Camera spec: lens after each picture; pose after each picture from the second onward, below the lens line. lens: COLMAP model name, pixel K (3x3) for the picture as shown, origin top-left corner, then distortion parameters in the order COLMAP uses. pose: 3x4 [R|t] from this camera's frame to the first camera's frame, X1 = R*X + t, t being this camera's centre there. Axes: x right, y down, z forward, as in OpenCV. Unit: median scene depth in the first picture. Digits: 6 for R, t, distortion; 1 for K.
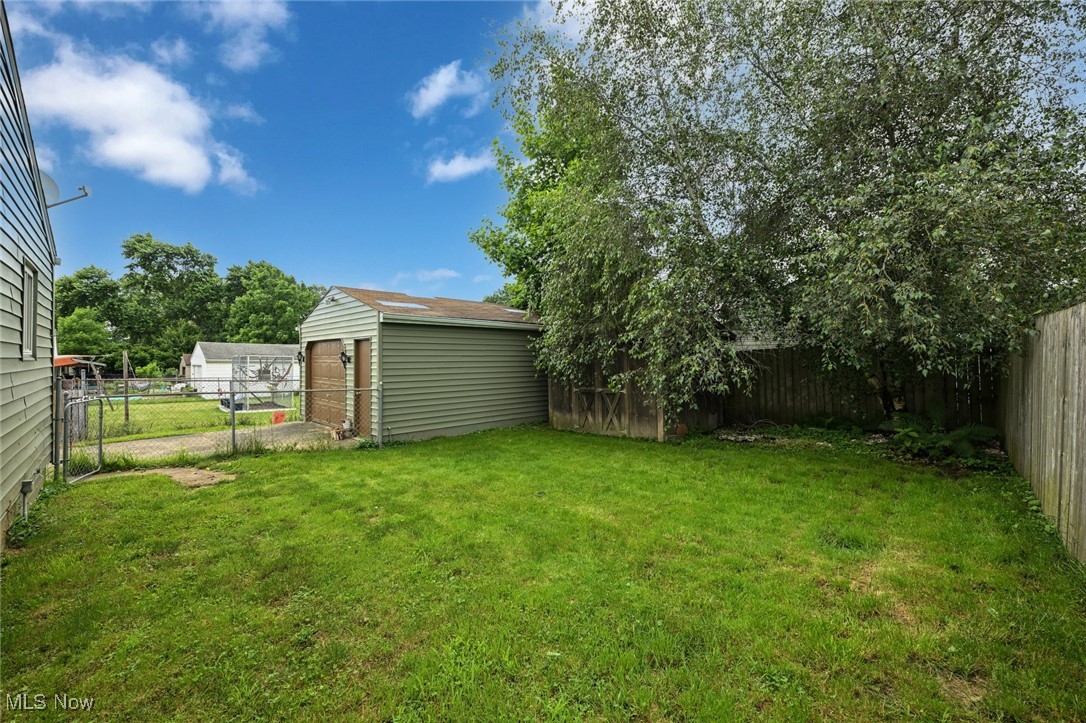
lens RADIAL K [[438.0, 0, 543.0], [0, 438.0, 361.5], [0, 0, 1]] dist [-0.000034, -0.000011]
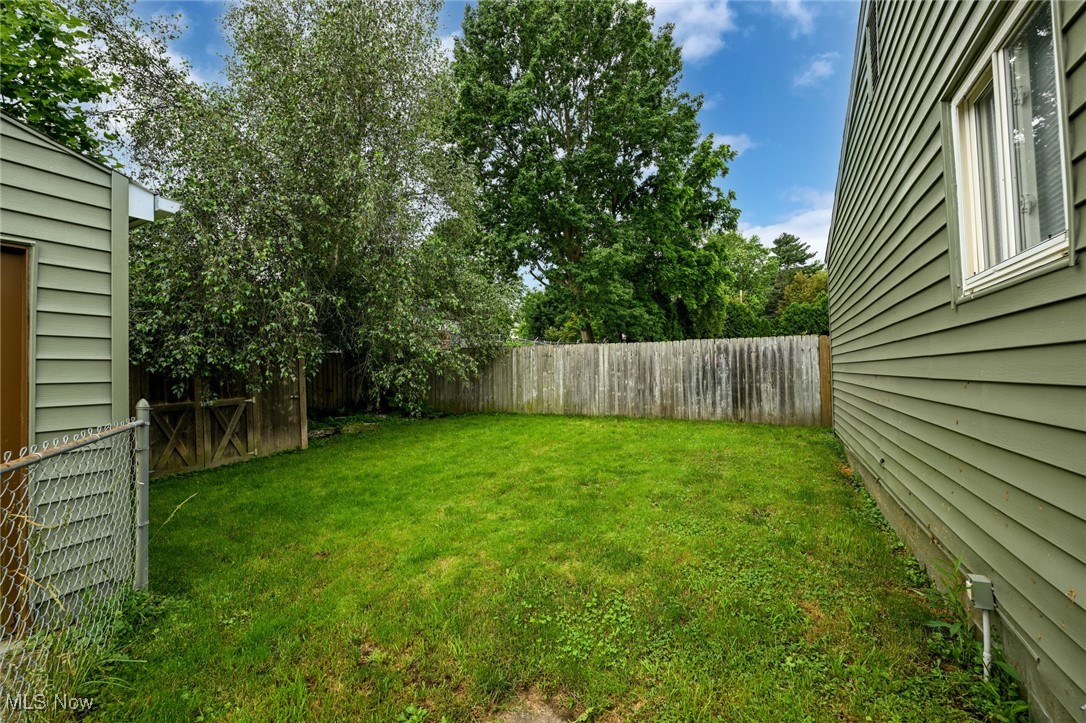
lens RADIAL K [[438.0, 0, 543.0], [0, 438.0, 361.5], [0, 0, 1]] dist [-0.000034, -0.000011]
pose [[-0.306197, 0.036352, 0.951274, -0.726208], [0.037447, 0.998957, -0.026121, 0.041205], [-0.951231, 0.027624, -0.307239, 0.770799]]
